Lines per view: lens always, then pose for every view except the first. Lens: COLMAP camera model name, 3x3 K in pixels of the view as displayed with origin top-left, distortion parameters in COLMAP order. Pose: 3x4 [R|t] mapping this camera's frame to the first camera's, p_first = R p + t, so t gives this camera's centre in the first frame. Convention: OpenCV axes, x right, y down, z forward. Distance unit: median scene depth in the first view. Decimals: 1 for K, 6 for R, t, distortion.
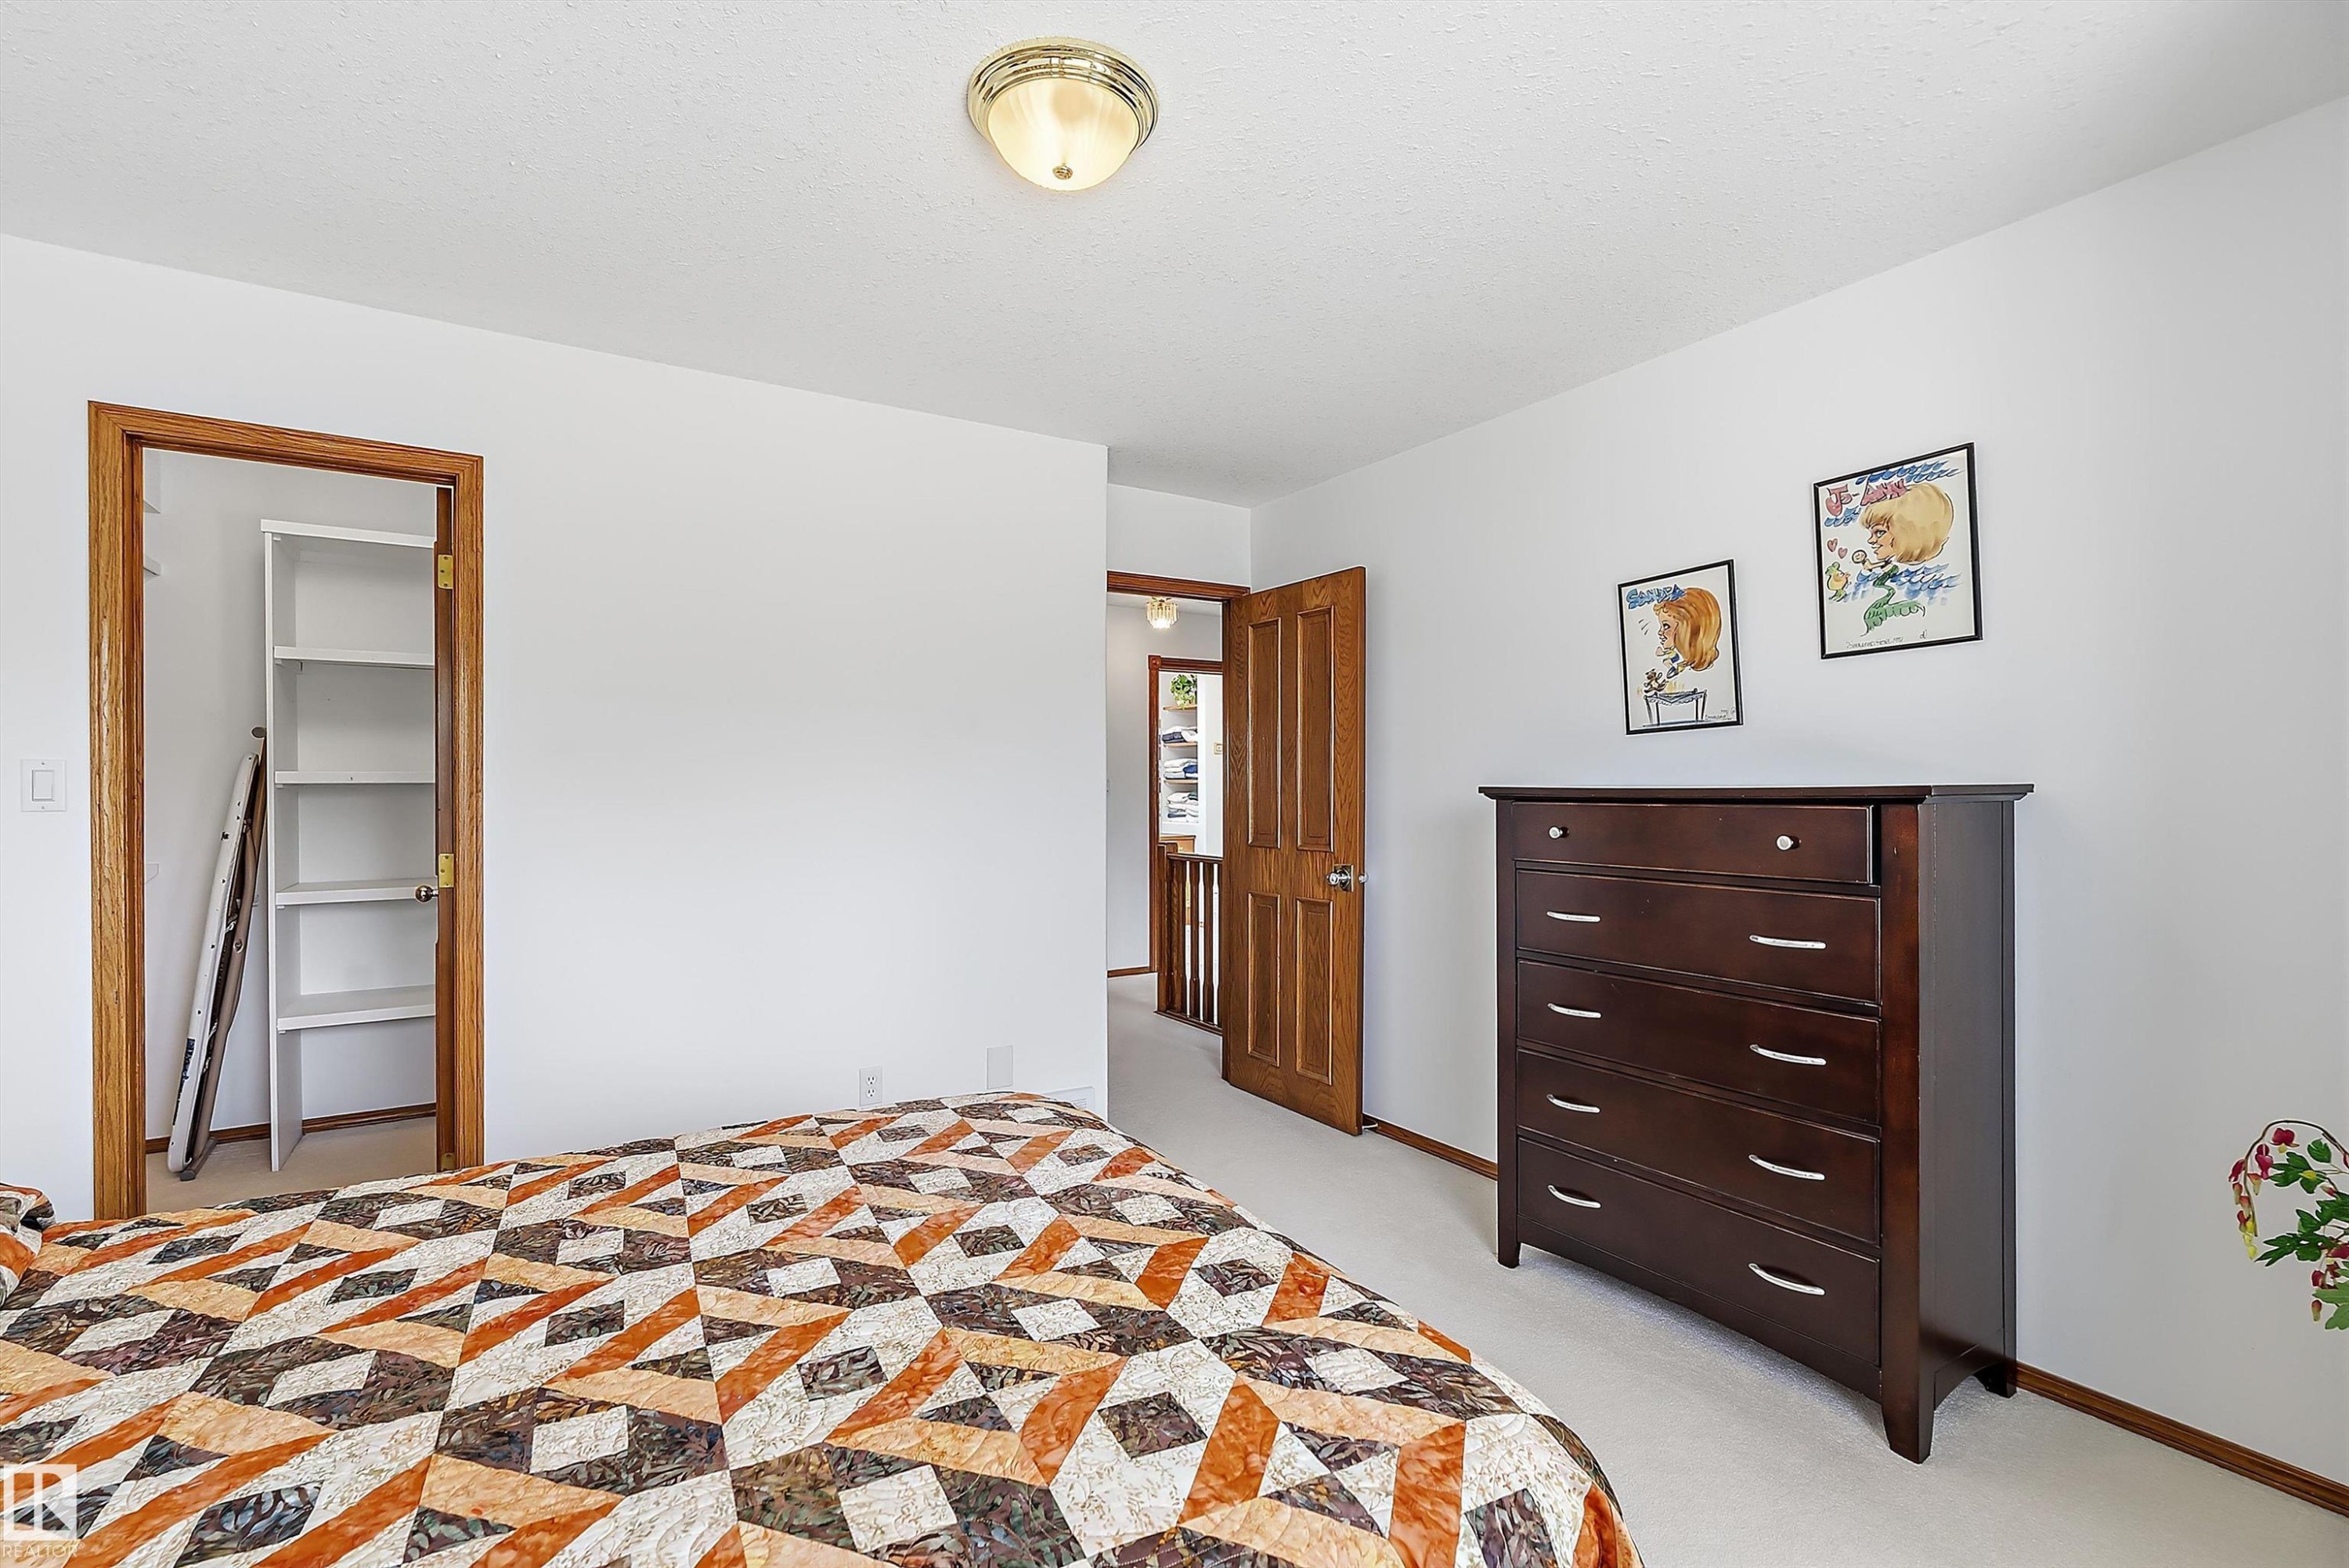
lens RADIAL K [[1038.8, 0, 1157.5], [0, 1038.8, 792.2], [0, 0, 1]] dist [-0.012611, 0.003328]
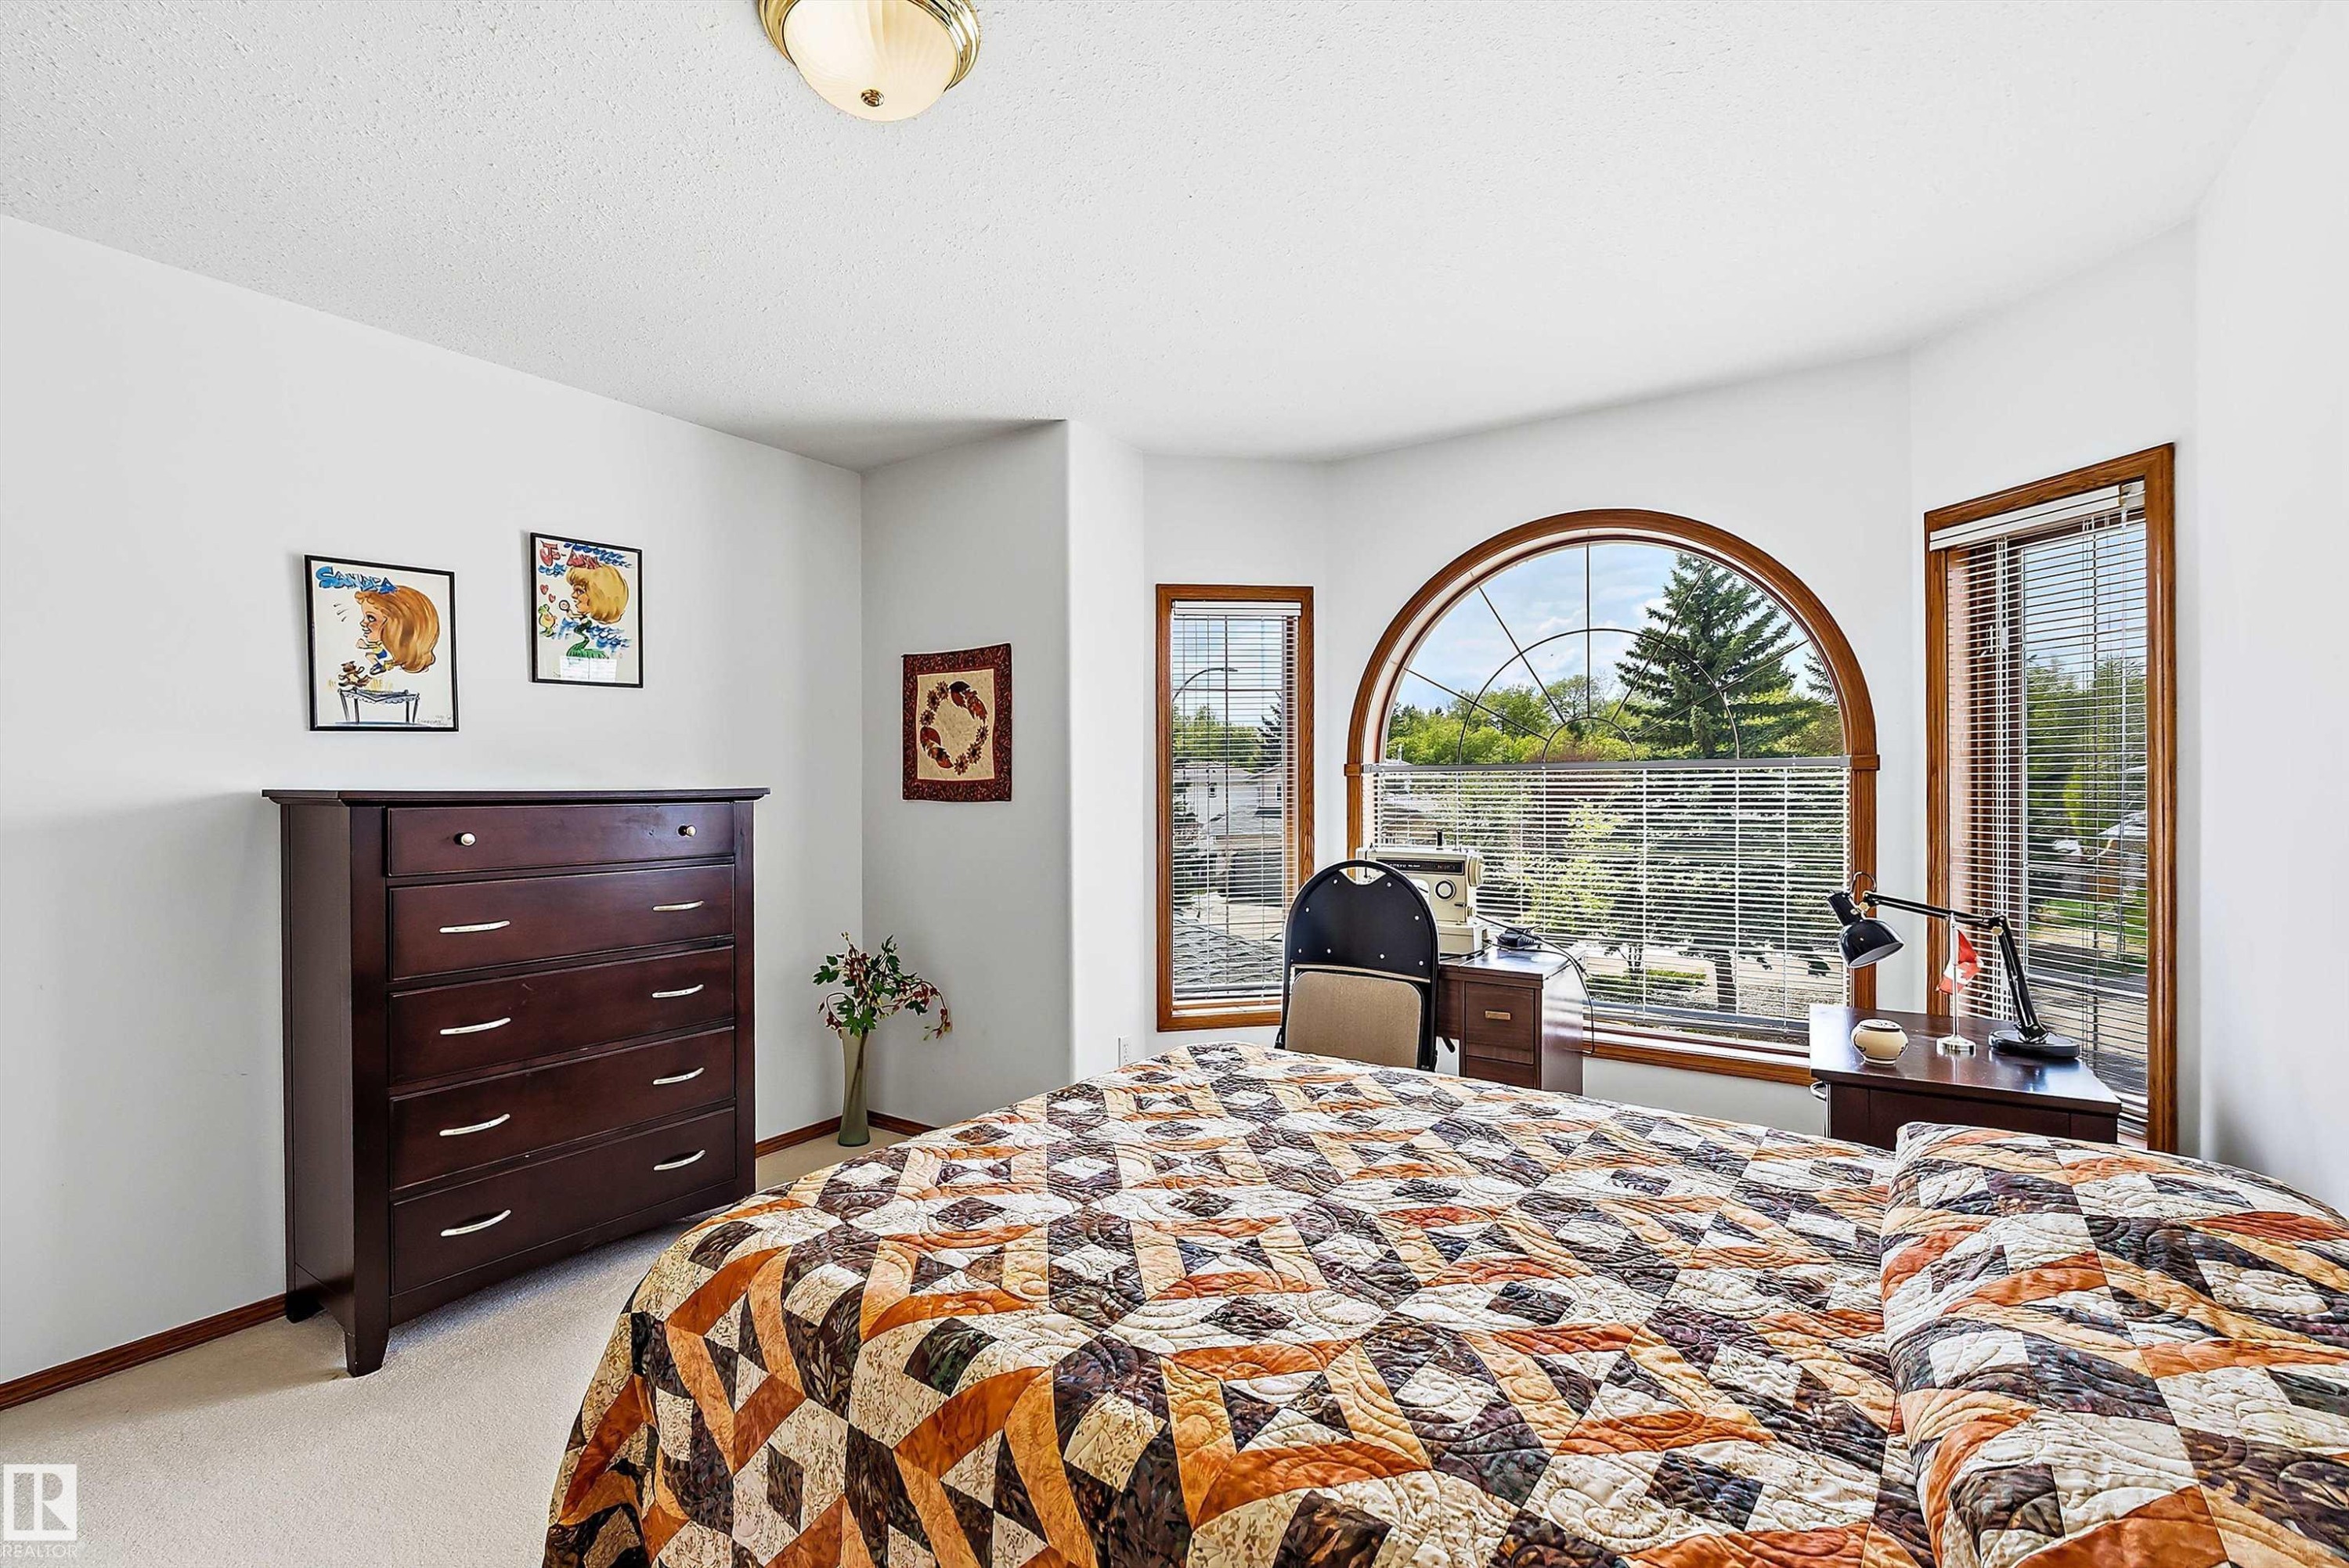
lens RADIAL K [[1038.8, 0, 1157.5], [0, 1038.8, 792.2], [0, 0, 1]] dist [-0.012611, 0.003328]
pose [[-0.399398, 0.000550, 0.916778, -0.723734], [0.010138, 0.999941, 0.003817, -0.000411], [-0.916722, 0.010819, -0.399380, 0.817357]]
